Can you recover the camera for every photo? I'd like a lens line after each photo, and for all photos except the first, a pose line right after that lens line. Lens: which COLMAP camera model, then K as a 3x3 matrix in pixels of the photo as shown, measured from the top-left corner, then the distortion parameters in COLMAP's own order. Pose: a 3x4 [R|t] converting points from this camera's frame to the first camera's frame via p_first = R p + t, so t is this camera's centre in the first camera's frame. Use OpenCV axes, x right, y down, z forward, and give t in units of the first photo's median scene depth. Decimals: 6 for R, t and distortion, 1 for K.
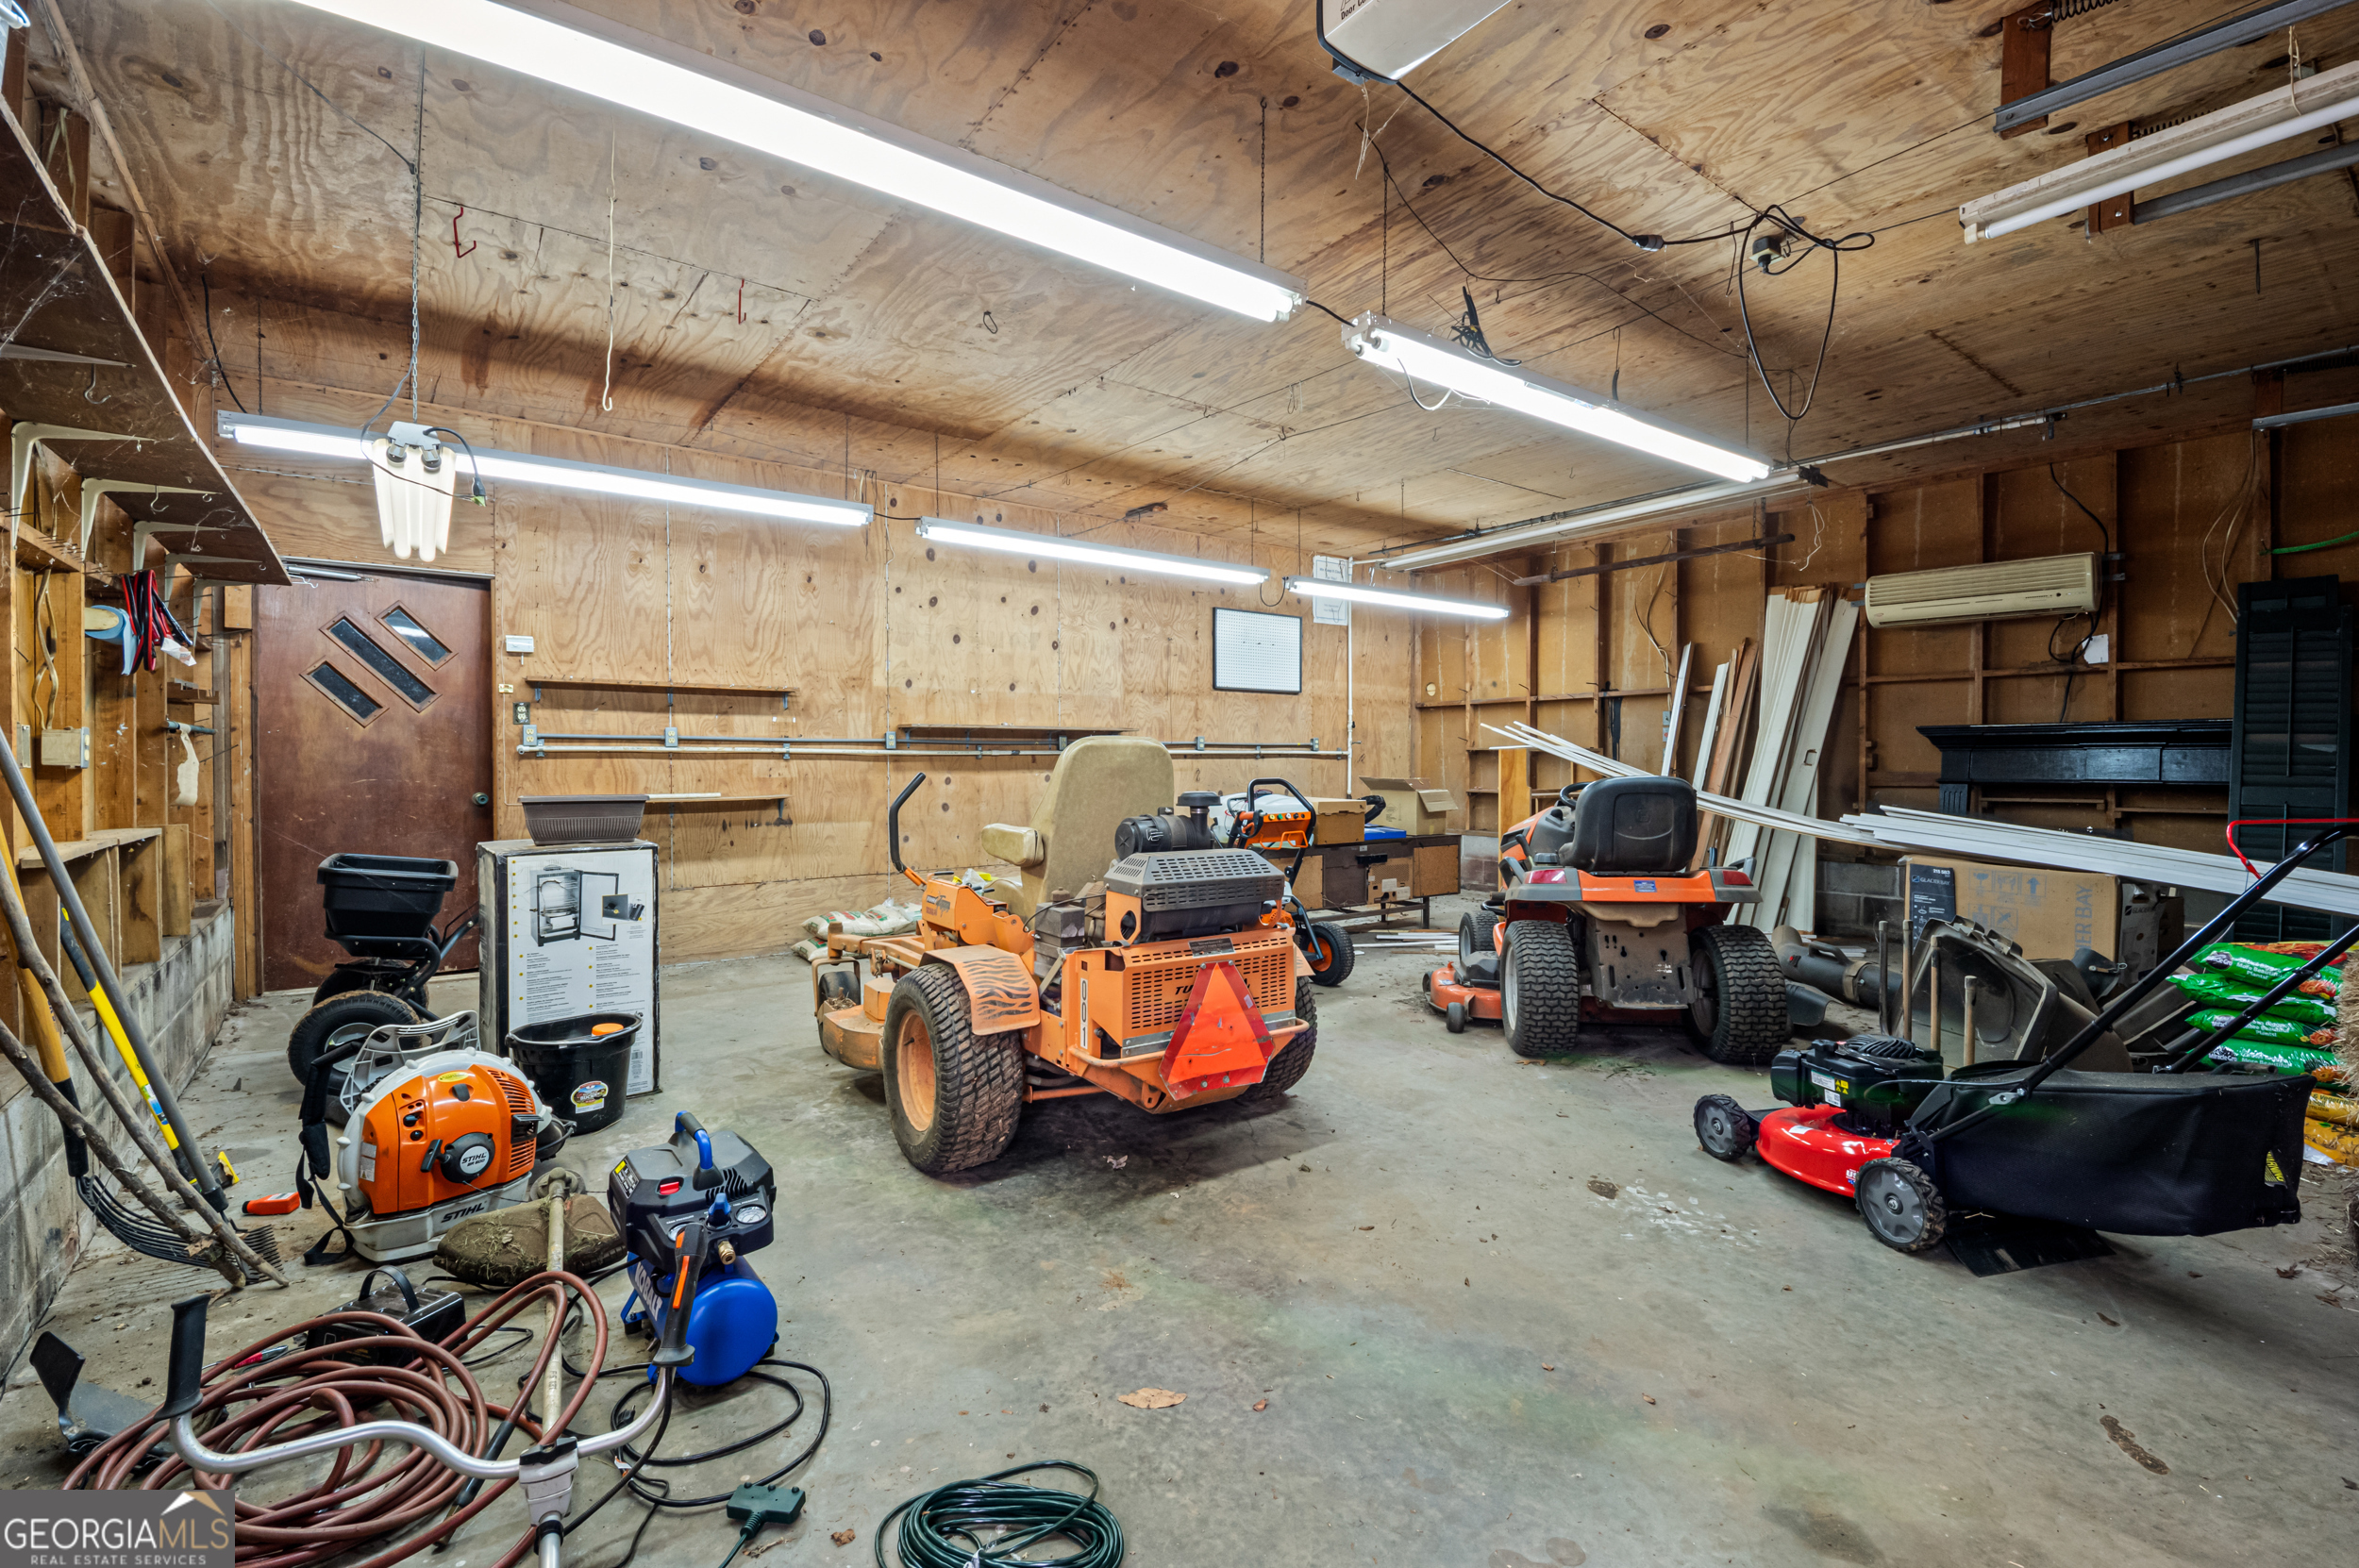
lens RADIAL K [[1032.0, 0, 1200.4], [0, 1032.0, 772.3], [0, 0, 1]] dist [0.003274, 0.000161]
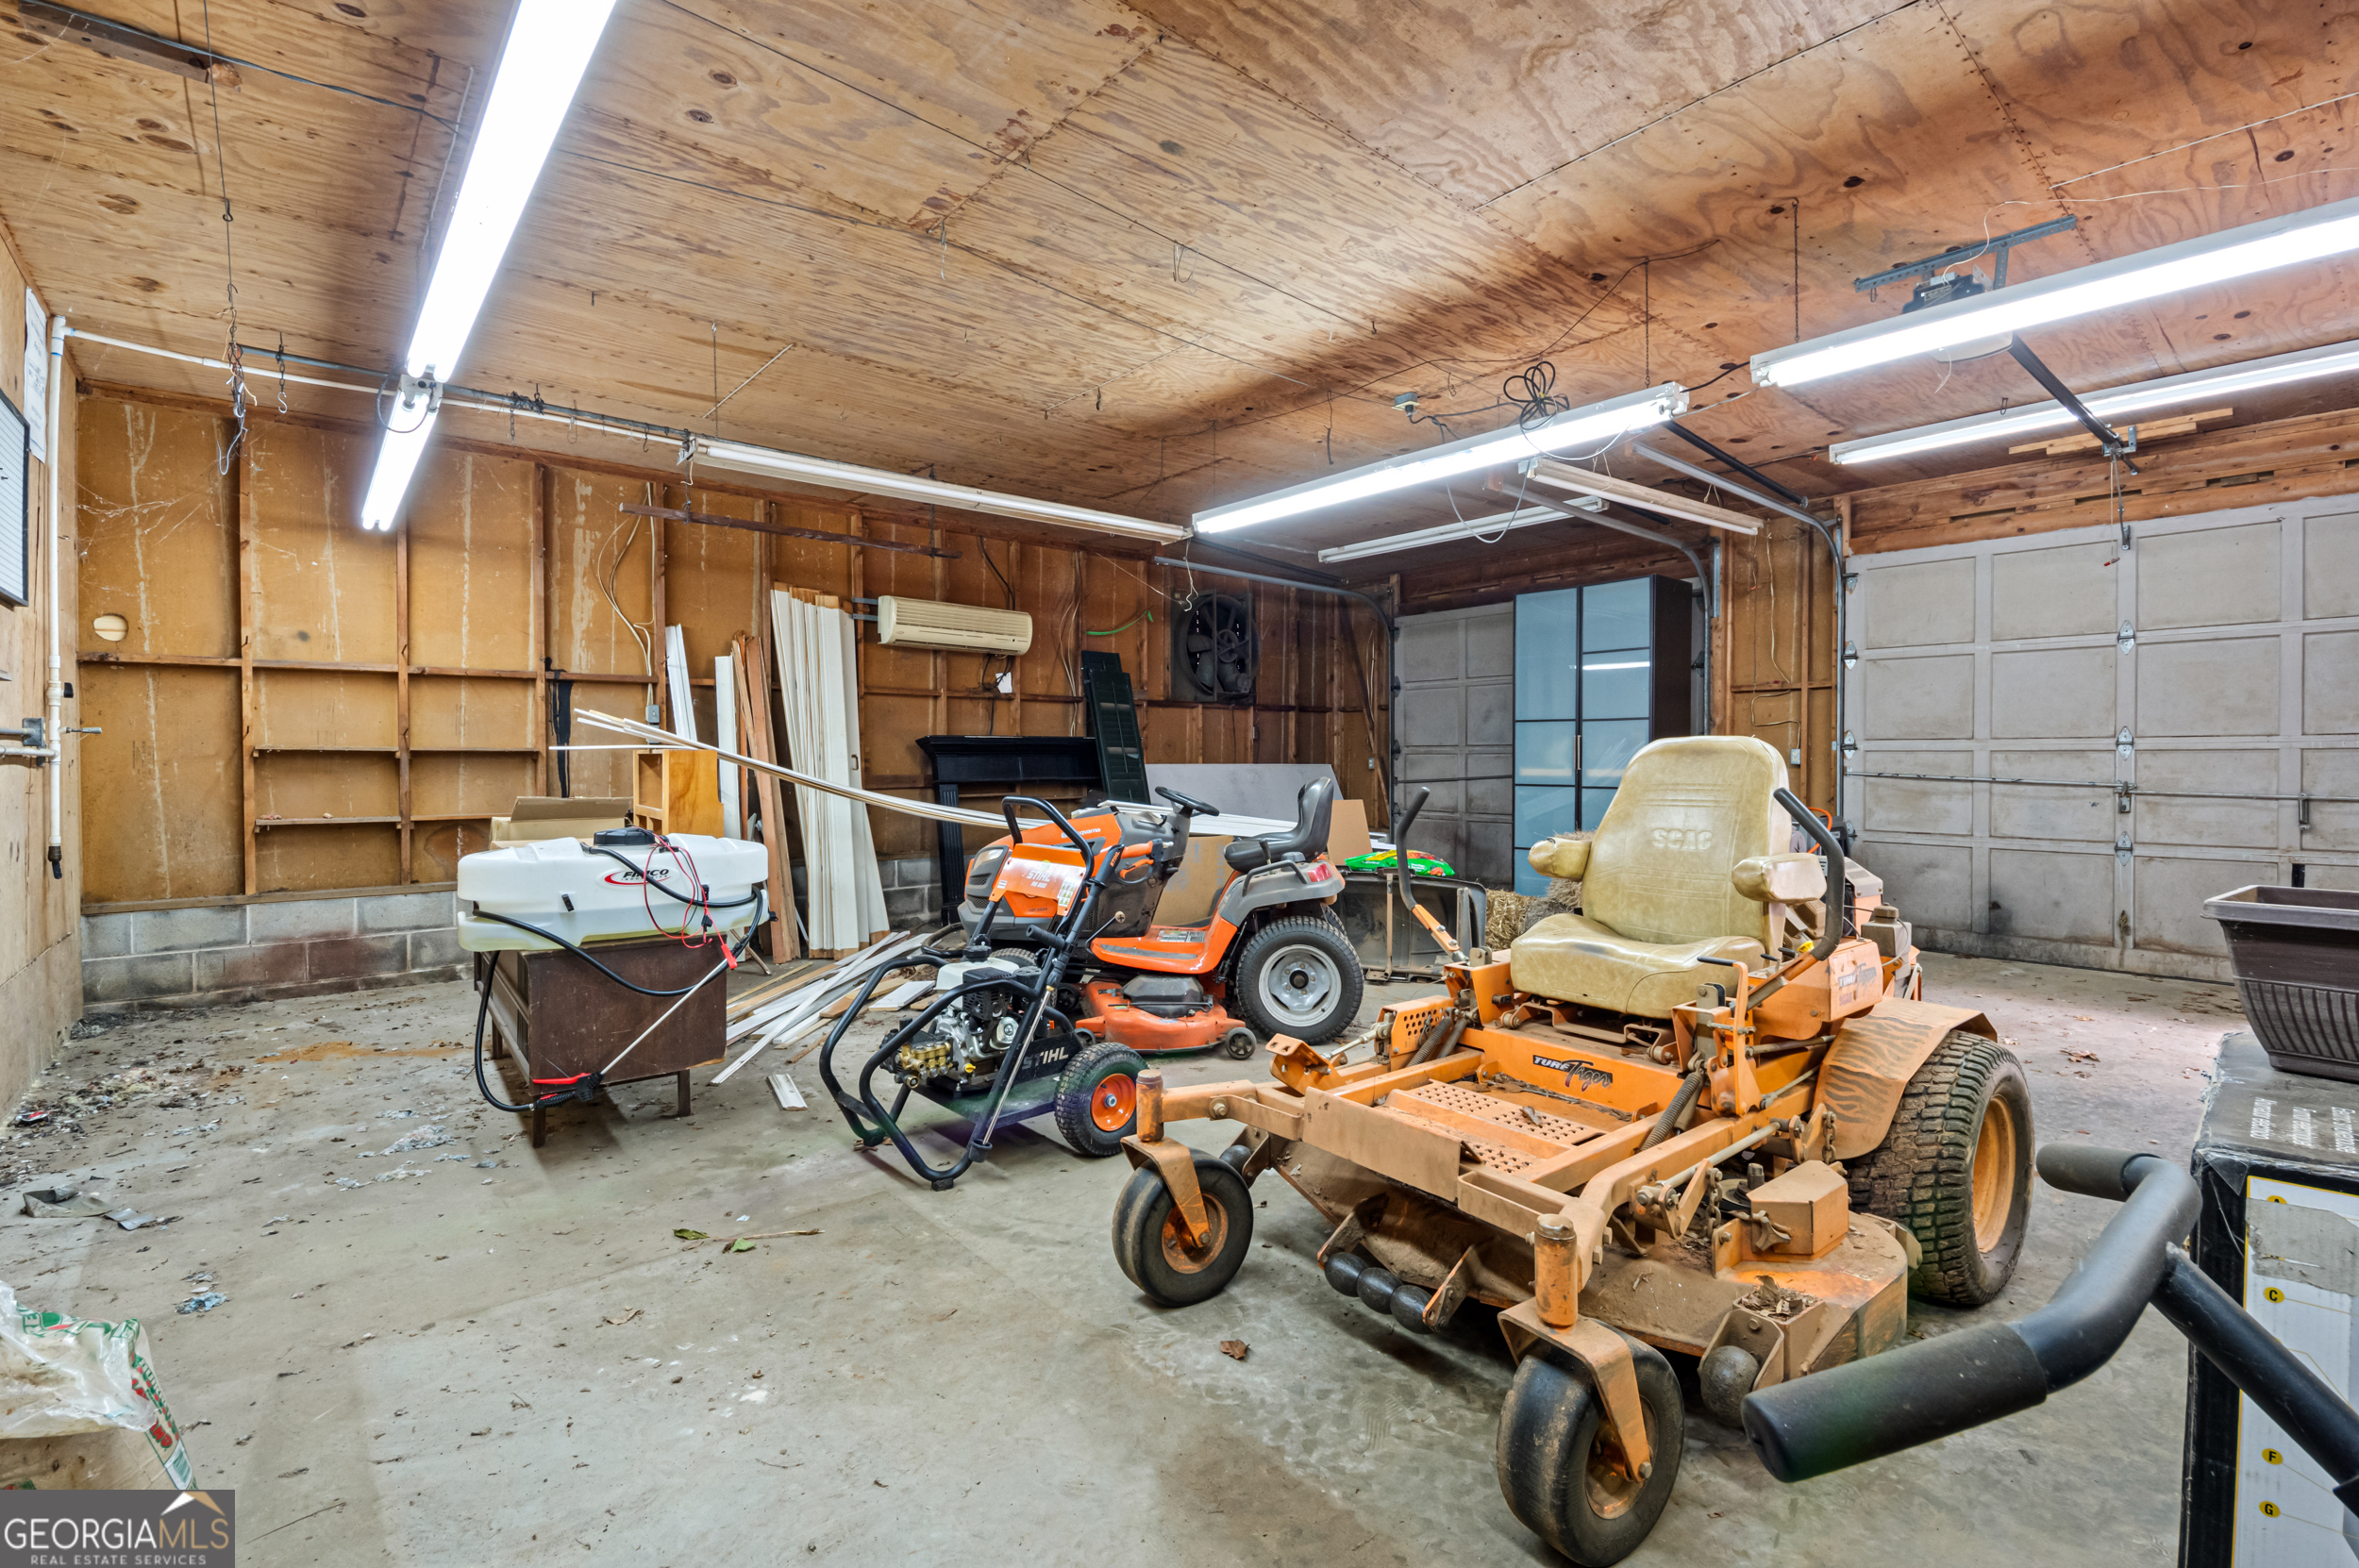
lens RADIAL K [[1032.0, 0, 1200.4], [0, 1032.0, 772.3], [0, 0, 1]] dist [0.003274, 0.000161]
pose [[-0.070163, -0.010228, 0.997483, -0.484152], [0.014140, 0.999837, 0.011247, -0.012060], [-0.997435, 0.014893, -0.070007, 0.802922]]
